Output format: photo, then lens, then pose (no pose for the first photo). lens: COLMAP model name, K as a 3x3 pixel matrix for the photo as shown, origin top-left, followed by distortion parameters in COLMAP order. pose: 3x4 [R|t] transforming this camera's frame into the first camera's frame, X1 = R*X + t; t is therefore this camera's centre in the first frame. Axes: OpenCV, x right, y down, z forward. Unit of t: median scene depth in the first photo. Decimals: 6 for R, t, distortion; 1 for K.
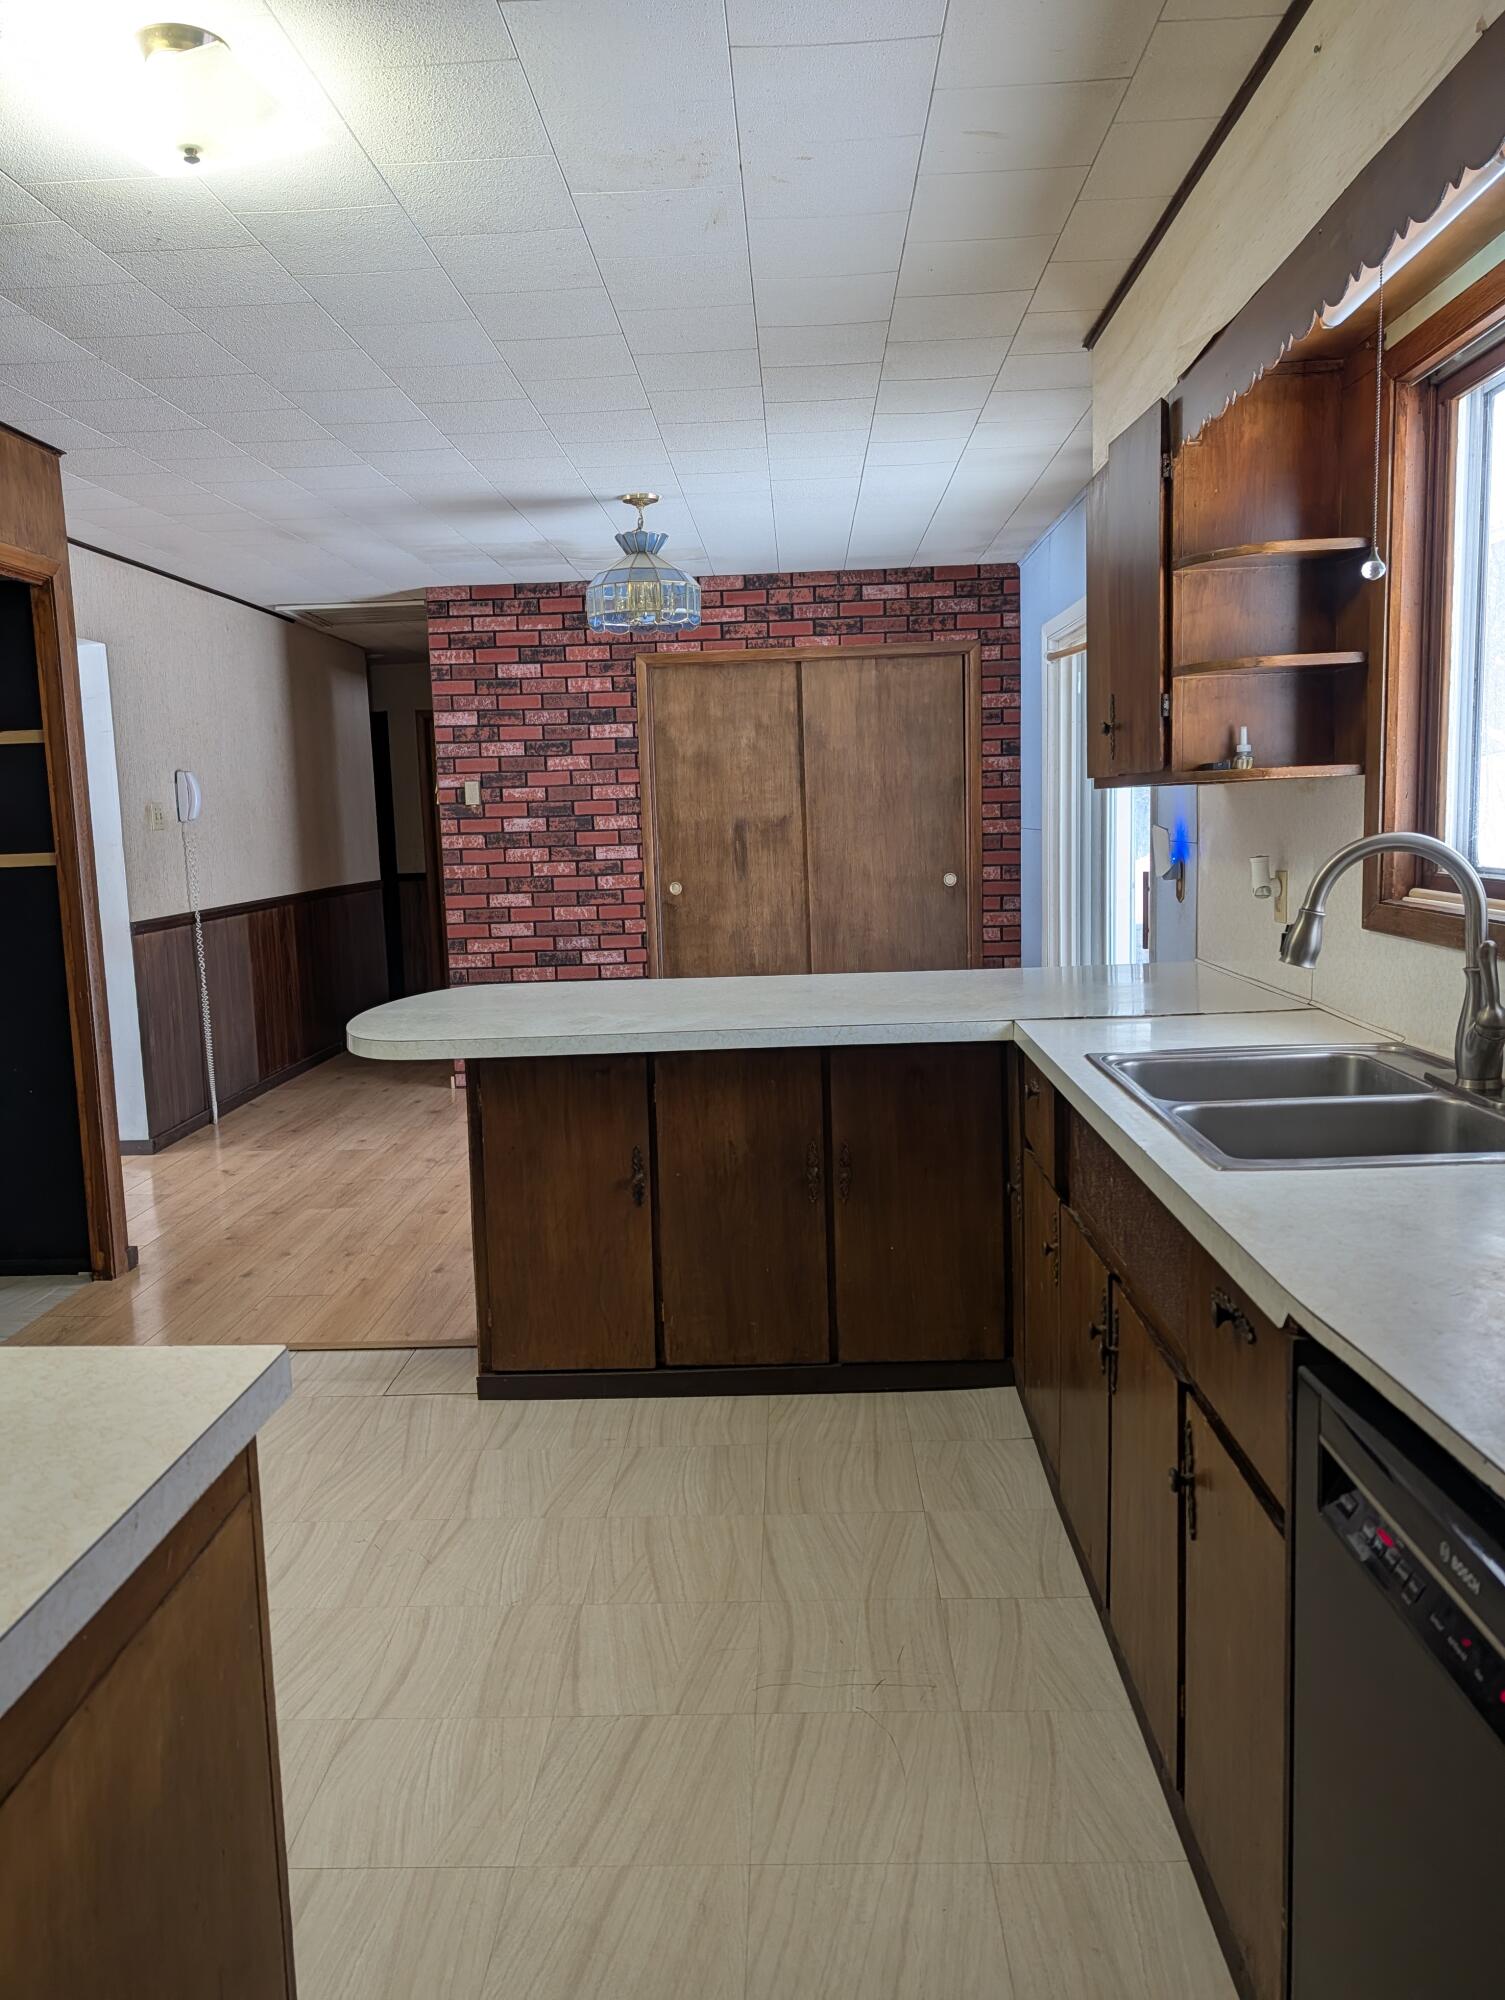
lens RADIAL K [[1501.9, 0, 751.5], [0, 1501.9, 1020.8], [0, 0, 1]] dist [0.060502, -0.006564]
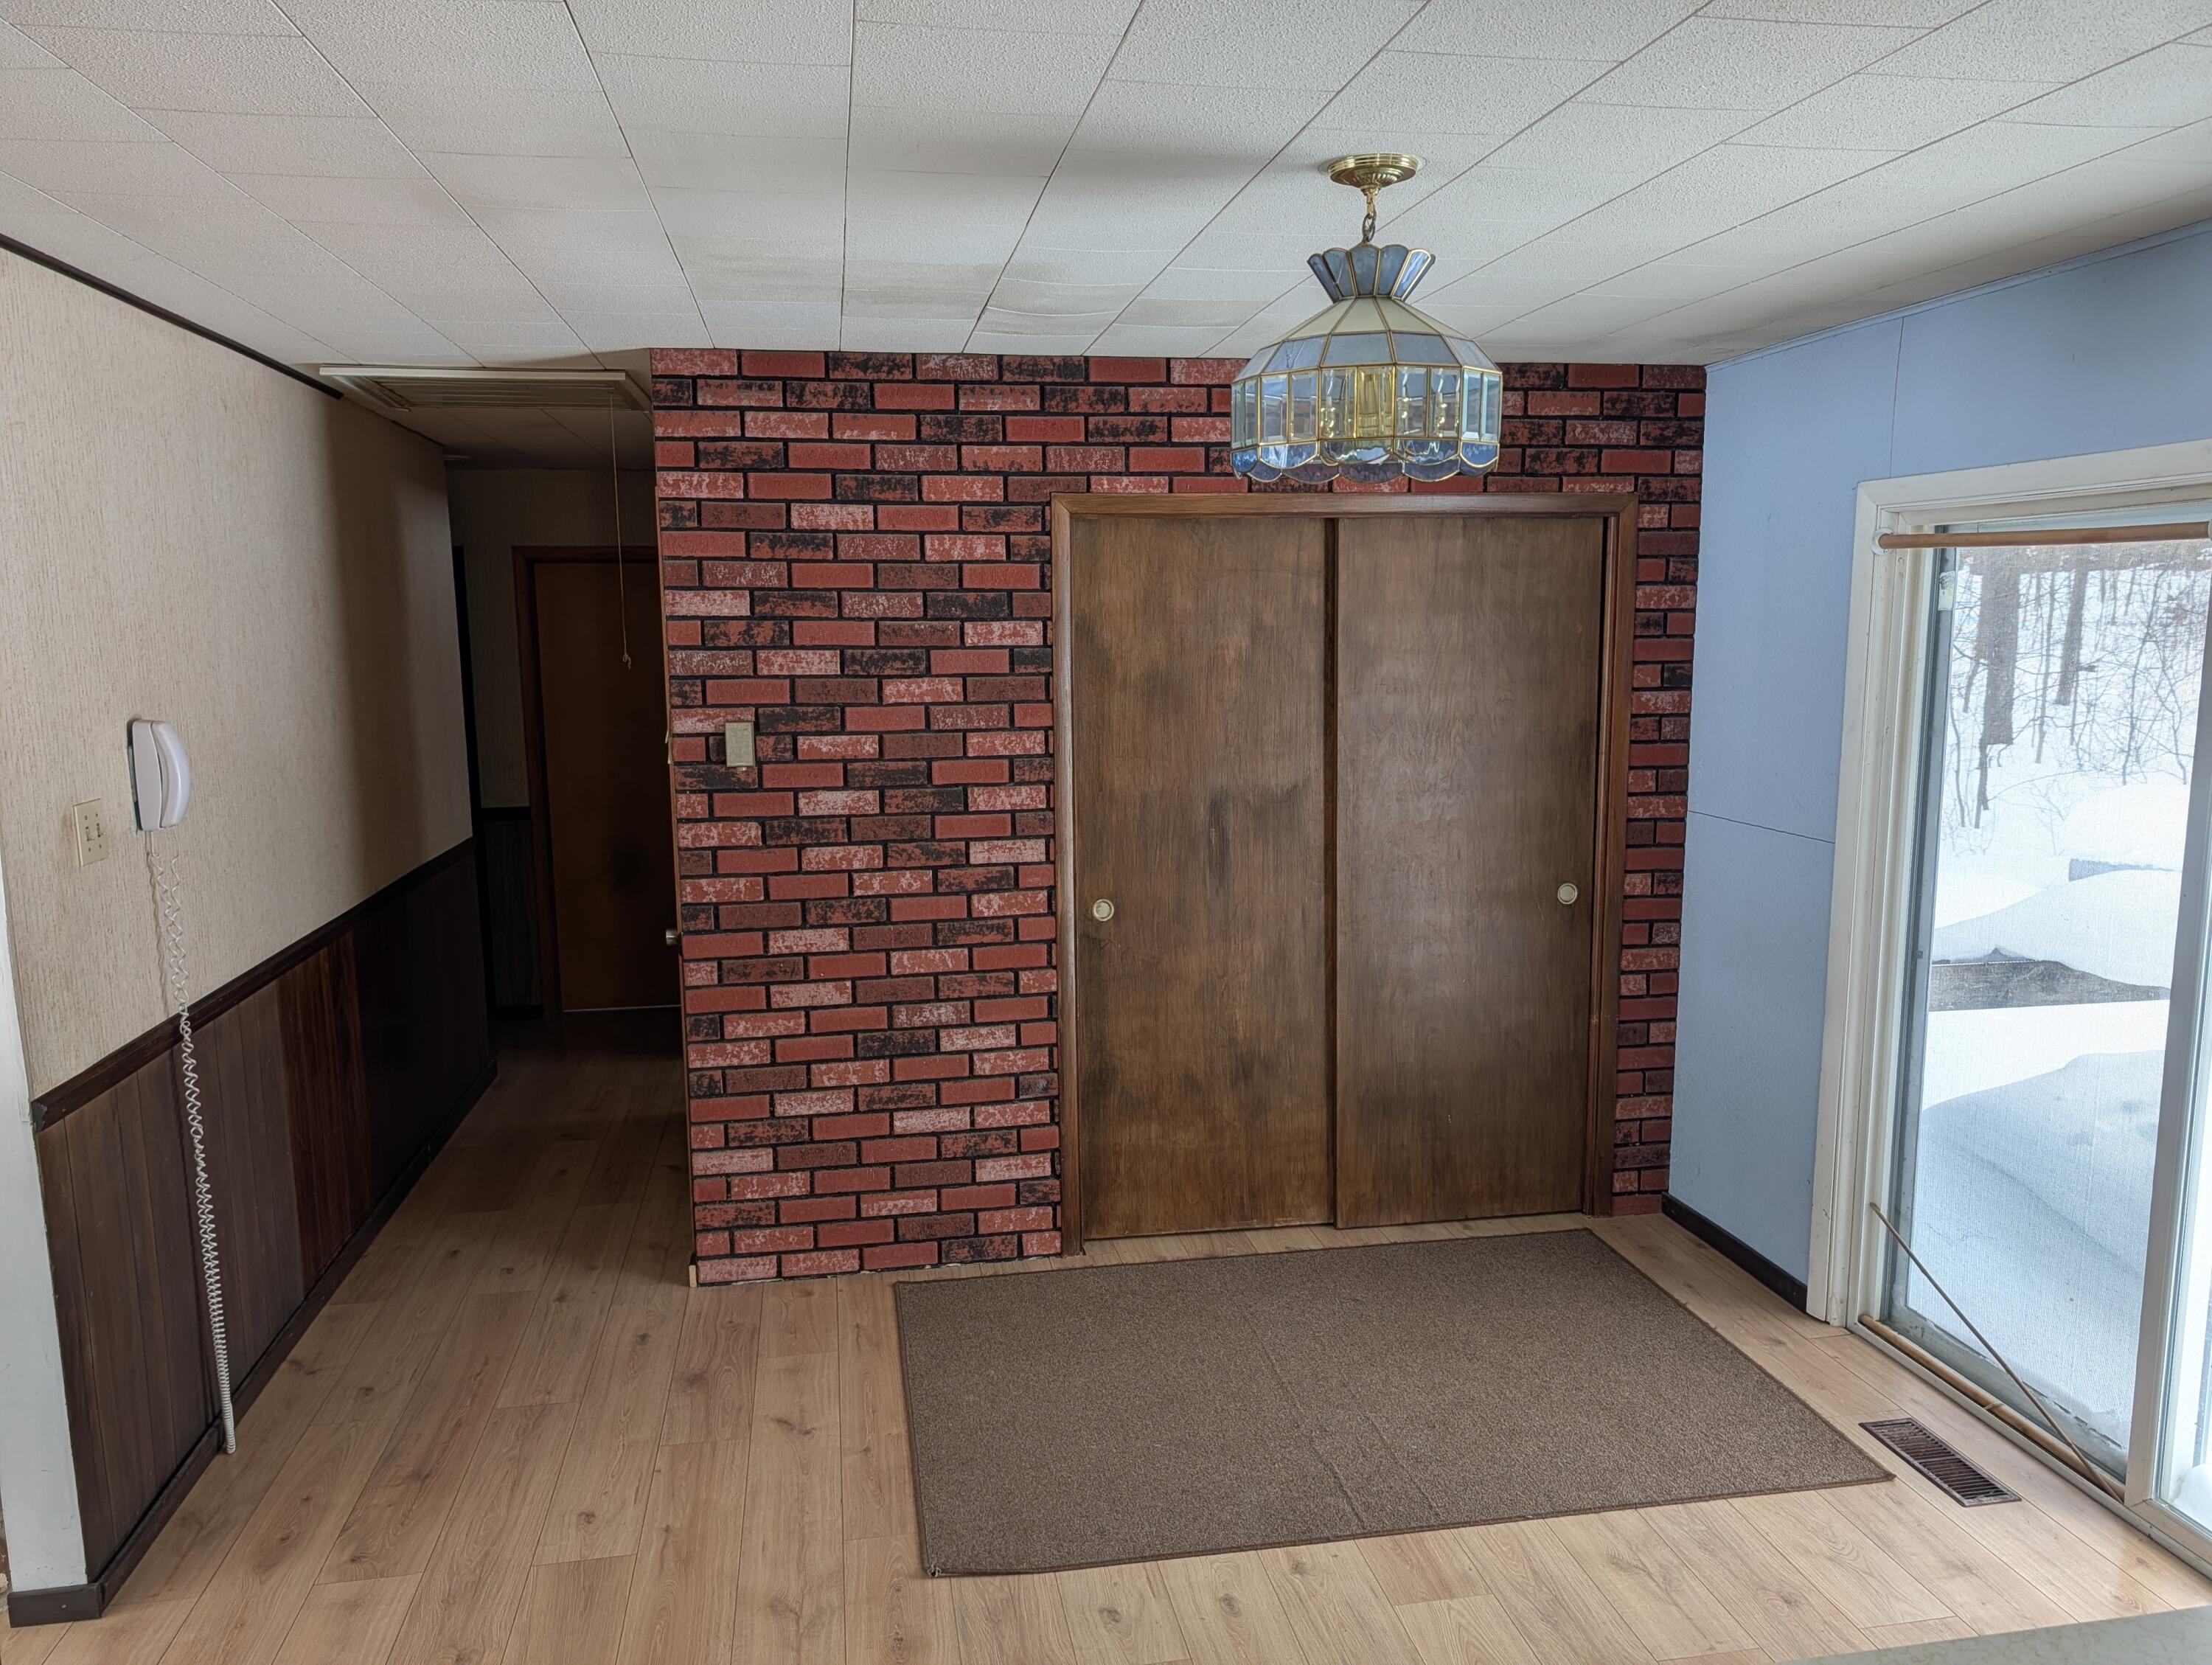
lens RADIAL K [[1569.4, 0, 1122.2], [0, 1569.4, 861.5], [0, 0, 1]] dist [0.108745, -0.268799]
pose [[0.976819, -0.009151, 0.213870, -0.173115], [0.006569, 0.999897, 0.012778, -0.116382], [-0.213965, -0.011077, 0.976779, 0.431373]]
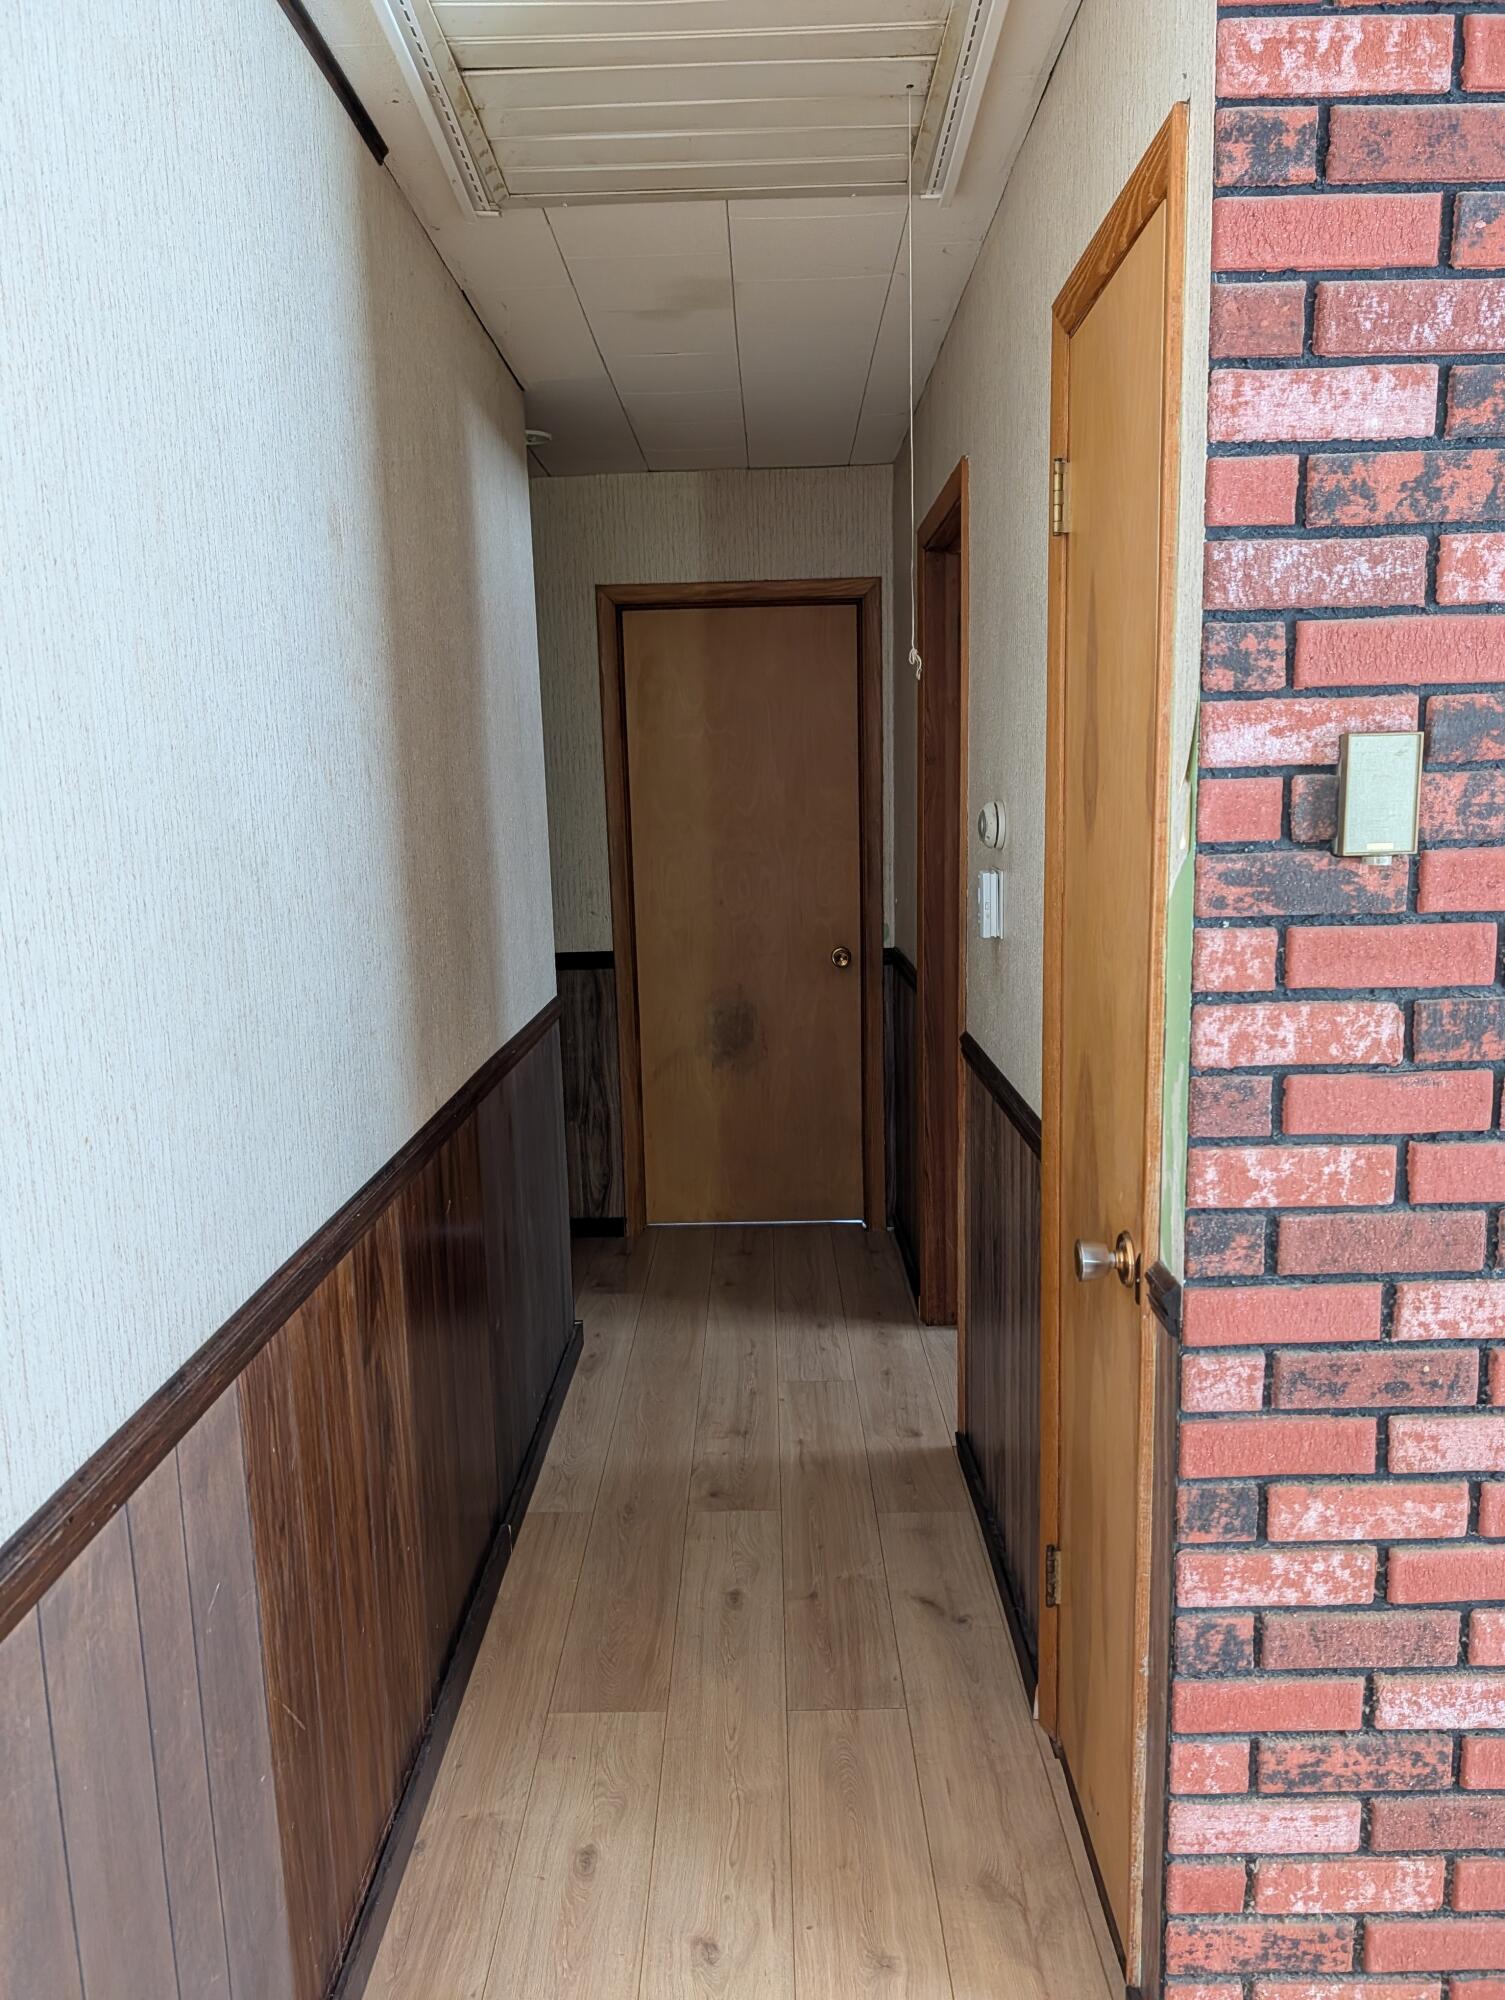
lens RADIAL K [[1410.8, 0, 750.5], [0, 1410.8, 1022.2], [0, 0, 1]] dist [0.009786, -0.001618]
pose [[0.999671, 0.000728, 0.025646, -0.271963], [-0.001560, 0.999473, 0.032437, -0.127464], [-0.025609, -0.032466, 0.999145, 0.818264]]
